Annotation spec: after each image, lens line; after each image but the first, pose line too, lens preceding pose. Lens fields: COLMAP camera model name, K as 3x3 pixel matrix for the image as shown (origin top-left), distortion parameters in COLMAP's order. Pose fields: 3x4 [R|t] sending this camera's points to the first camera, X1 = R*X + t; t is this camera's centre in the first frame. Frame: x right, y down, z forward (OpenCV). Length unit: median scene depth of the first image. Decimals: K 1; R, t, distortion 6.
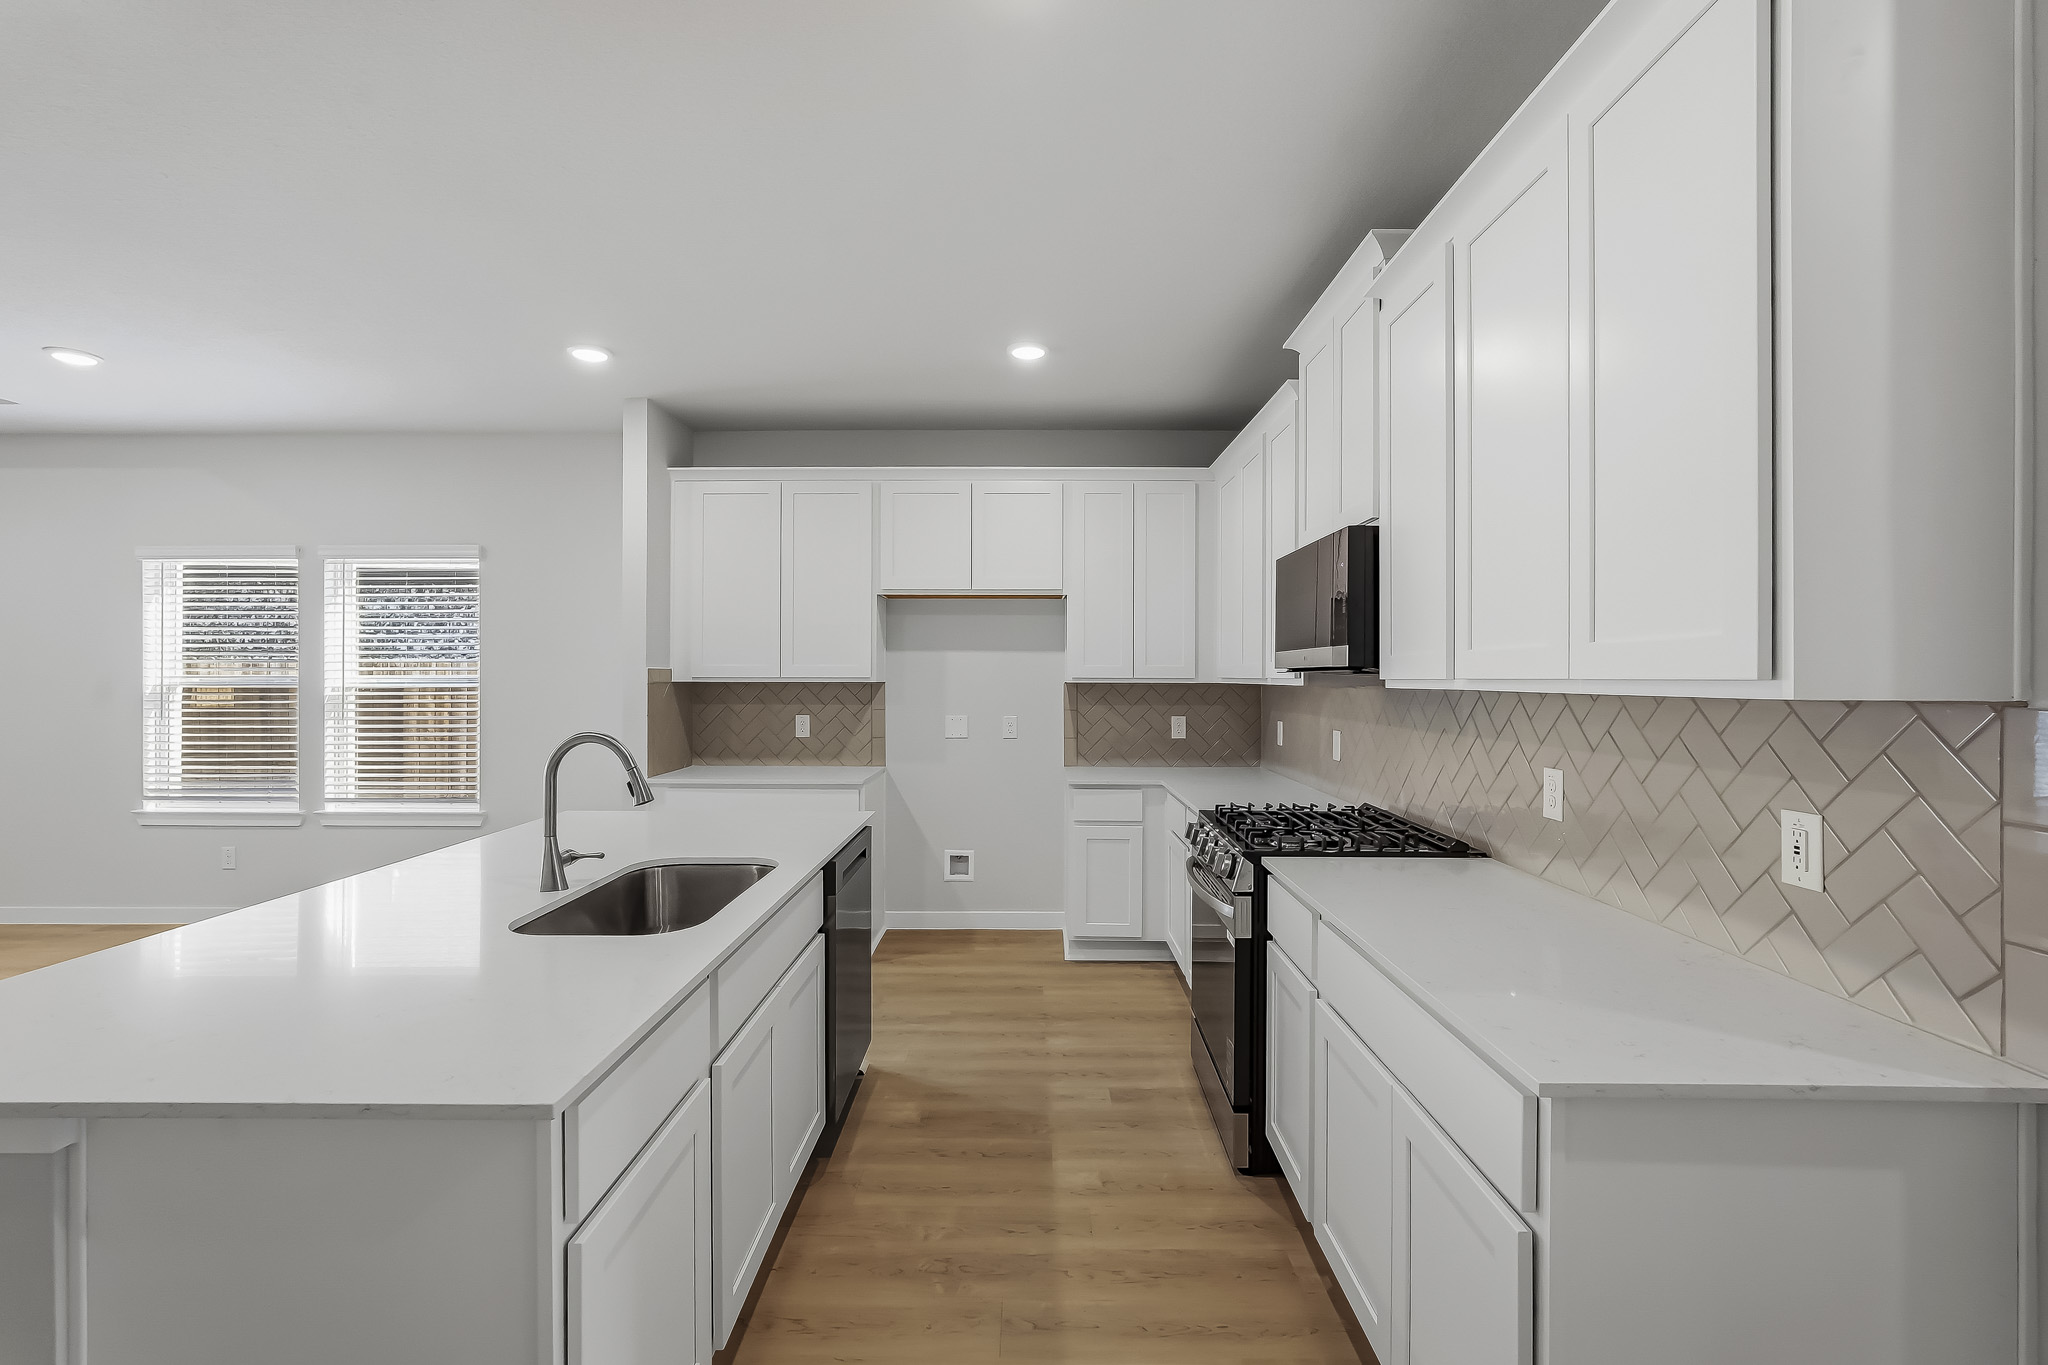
lens RADIAL K [[910.0, 0, 1036.3], [0, 910.0, 663.4], [0, 0, 1]] dist [-0.014930, 0.005159]
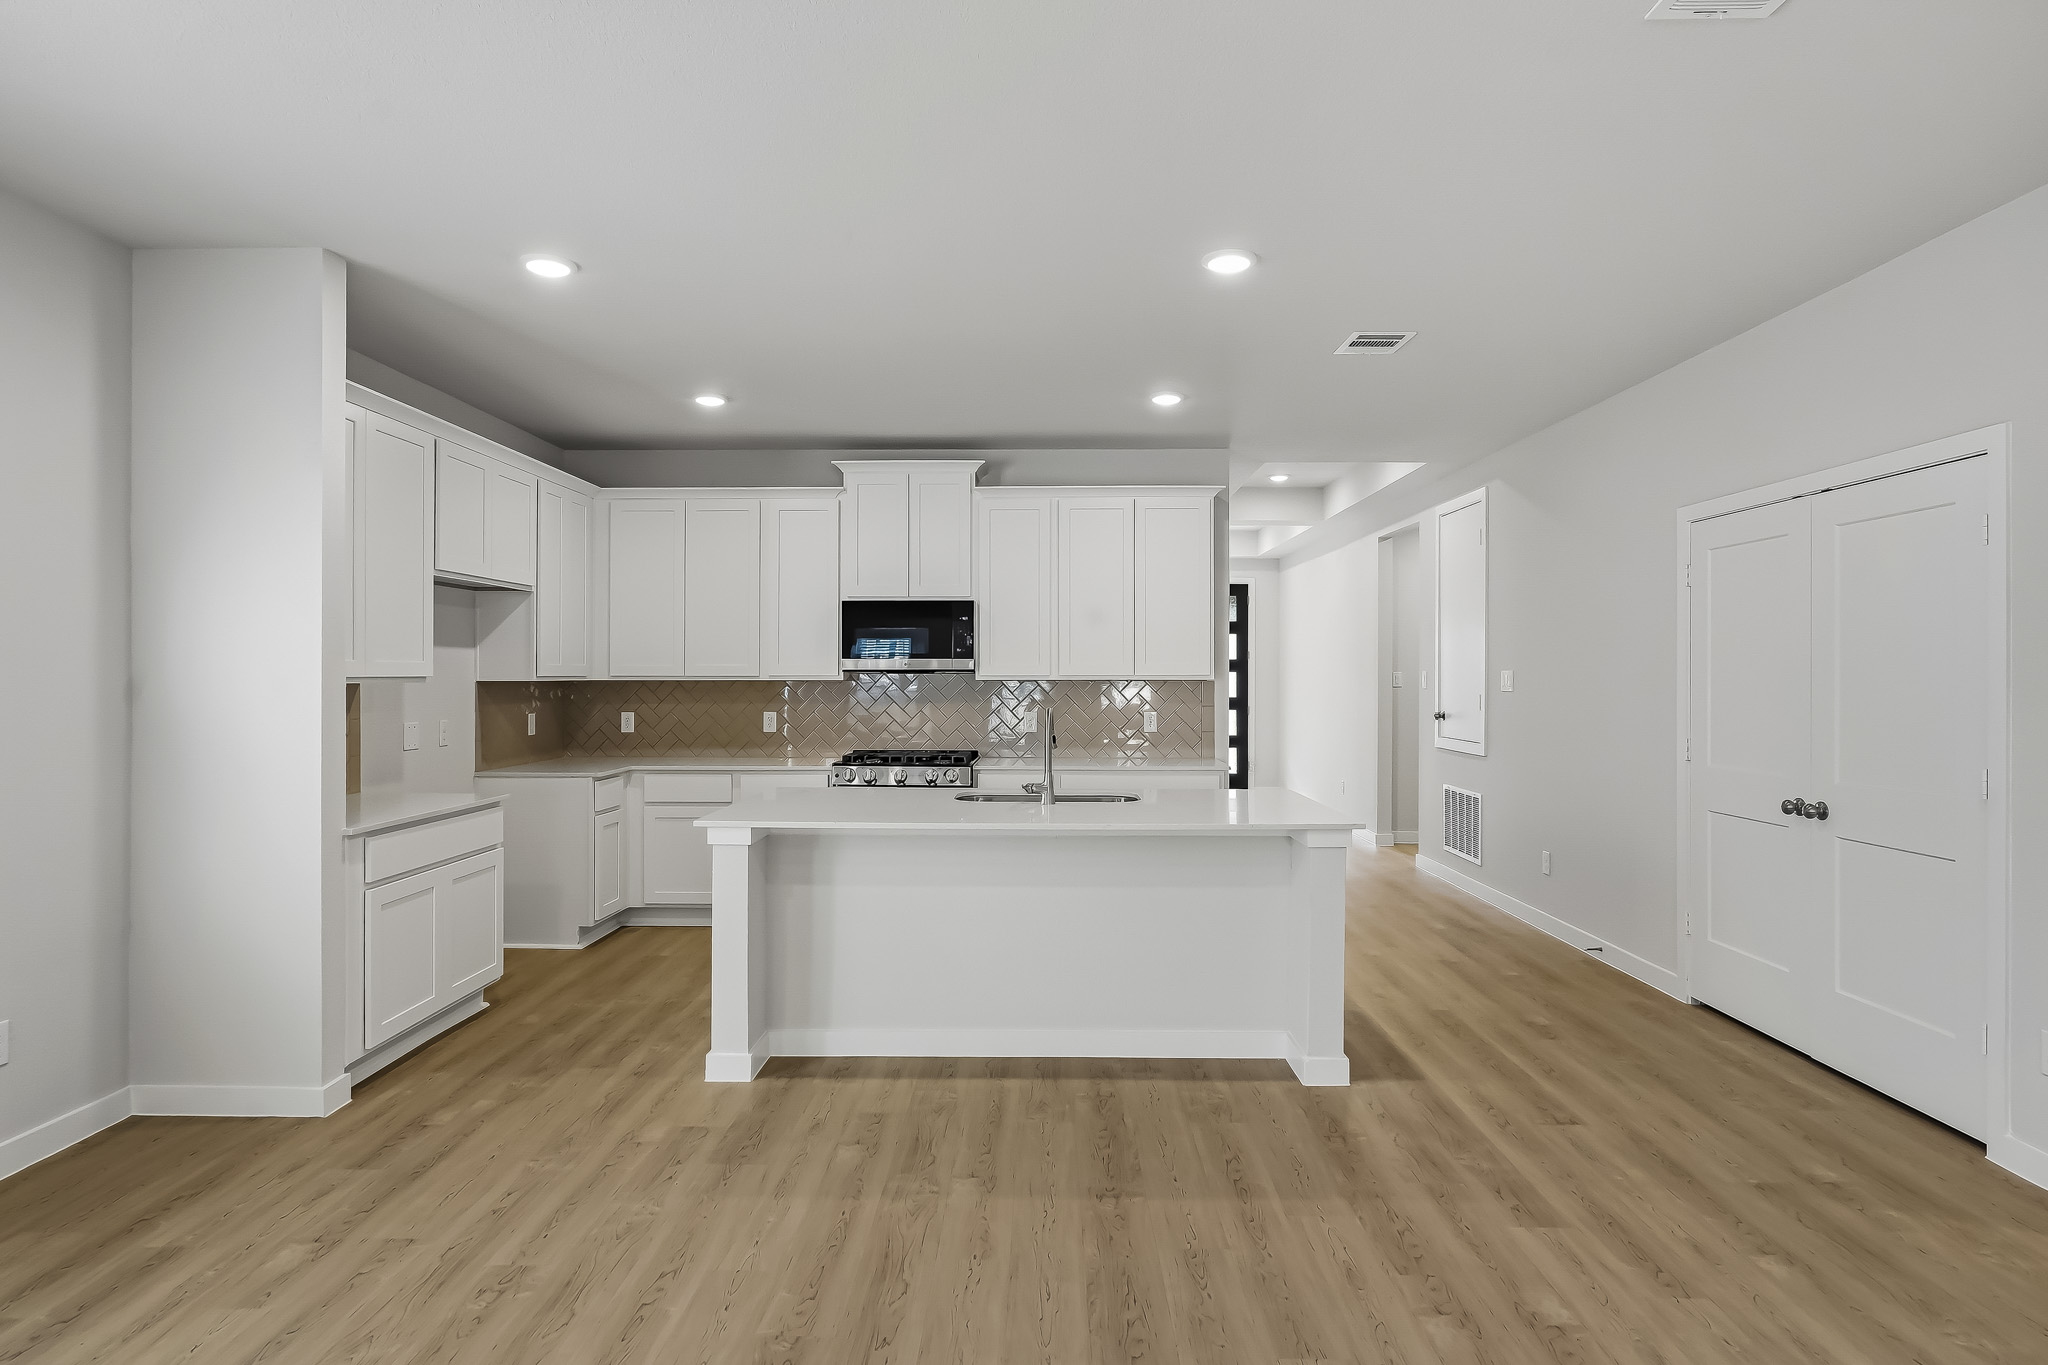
lens RADIAL K [[1131.7, 0, 1022.8], [0, 1131.7, 678.4], [0, 0, 1]] dist [-0.008355, 0.004004]
pose [[0.014202, -0.005641, 0.999883, -1.111200], [-0.014165, 0.999883, 0.005842, 0.003711], [-0.999799, -0.014246, 0.014120, 0.430552]]
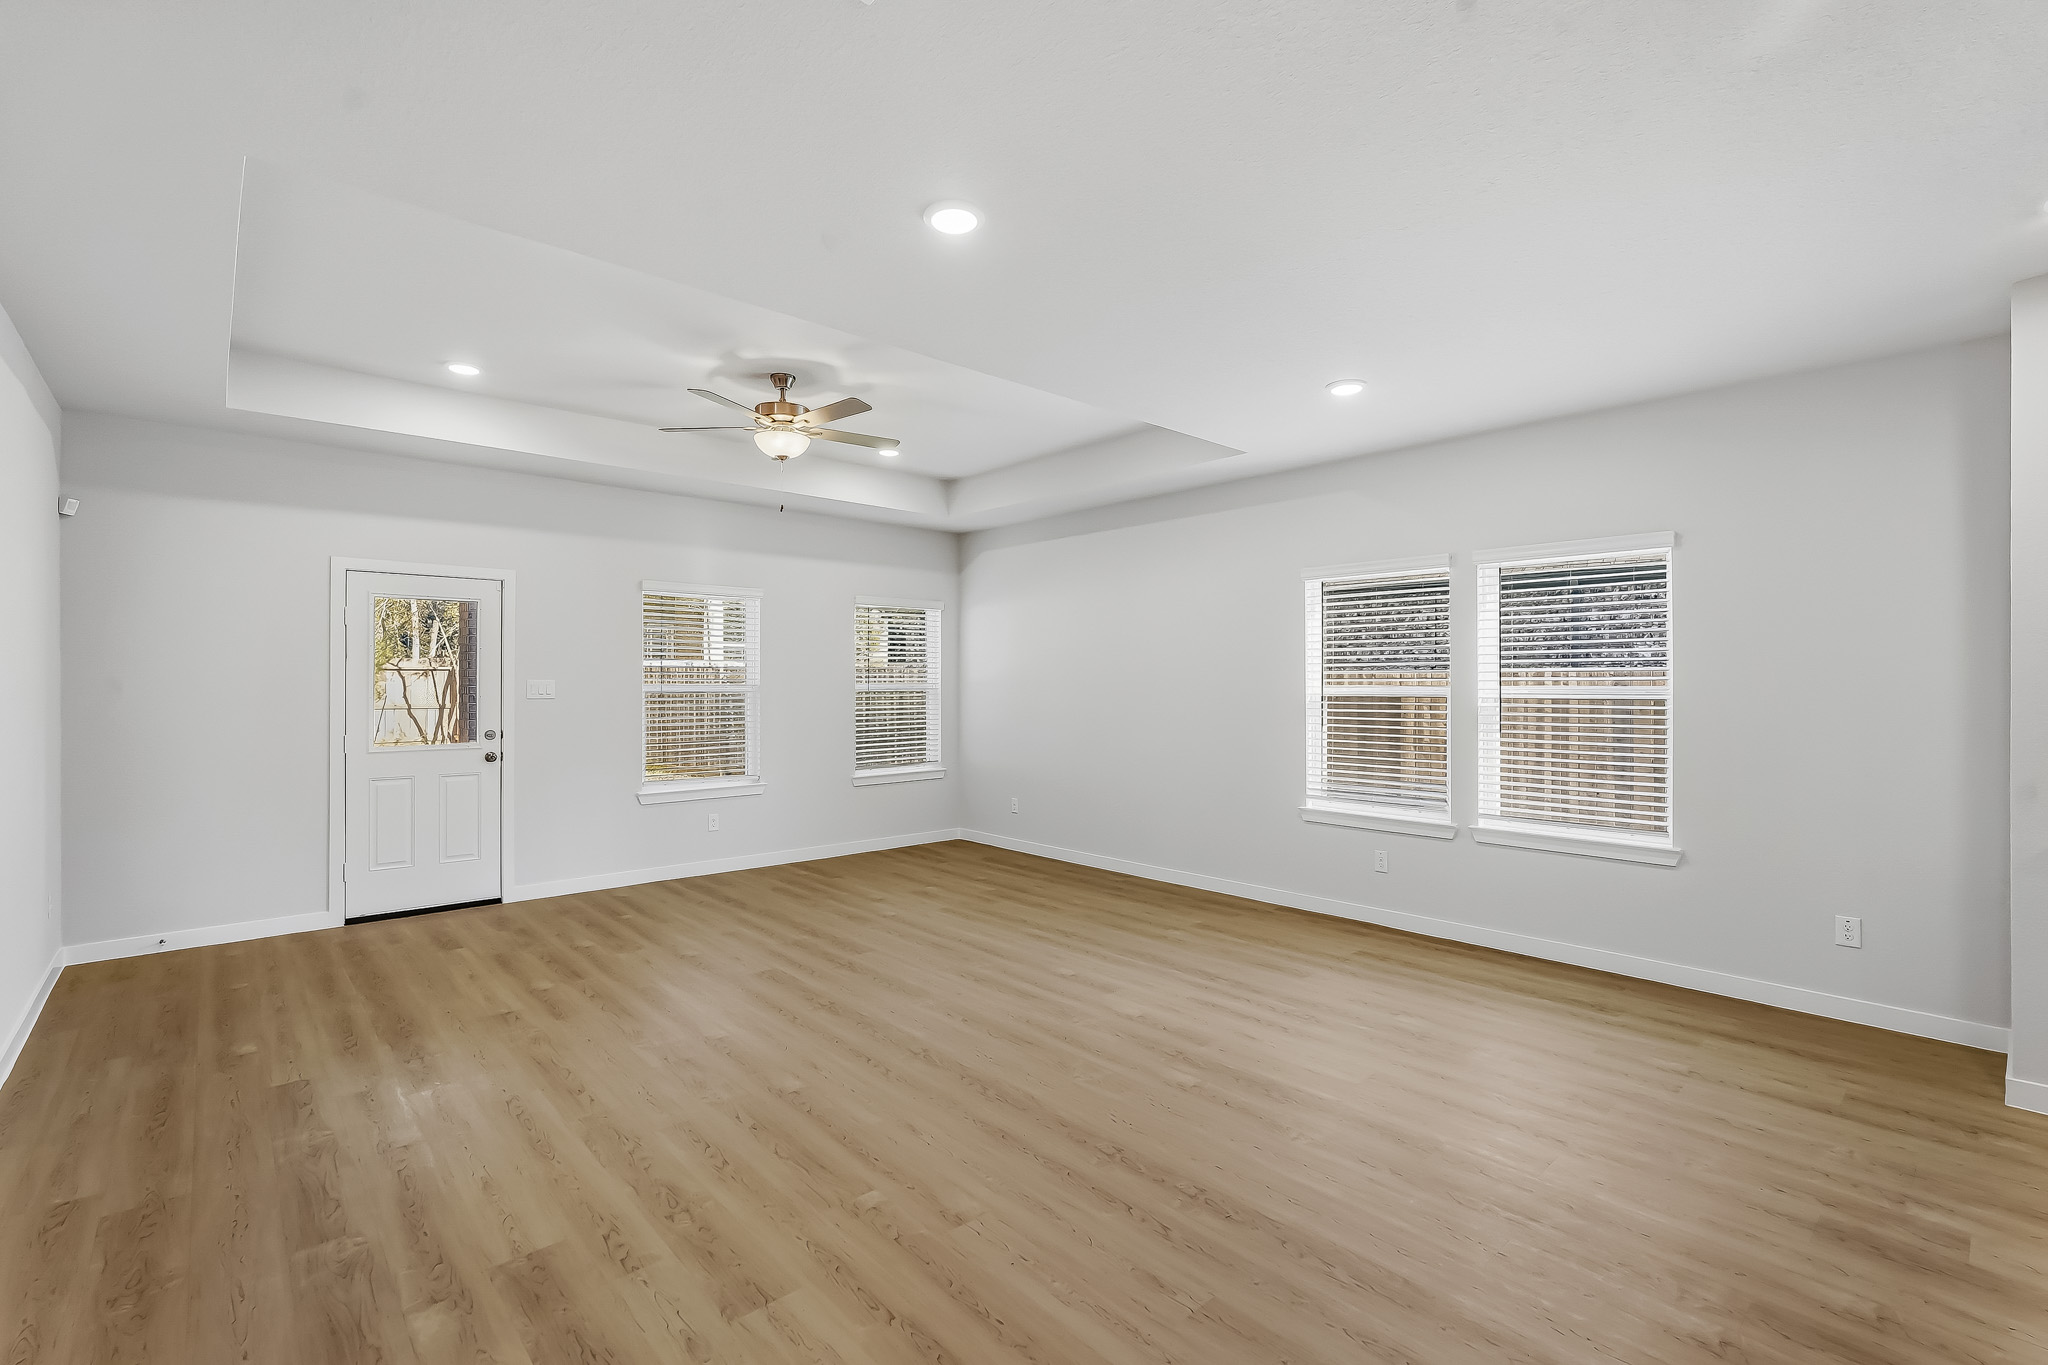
lens RADIAL K [[910.0, 0, 1014.9], [0, 910.0, 689.6], [0, 0, 1]] dist [-0.014930, 0.005159]
pose [[0.667916, 0.002893, -0.744231, -0.401044], [0.009722, 0.999873, 0.012611, 0.000100], [0.744173, -0.015659, 0.667803, -0.013037]]
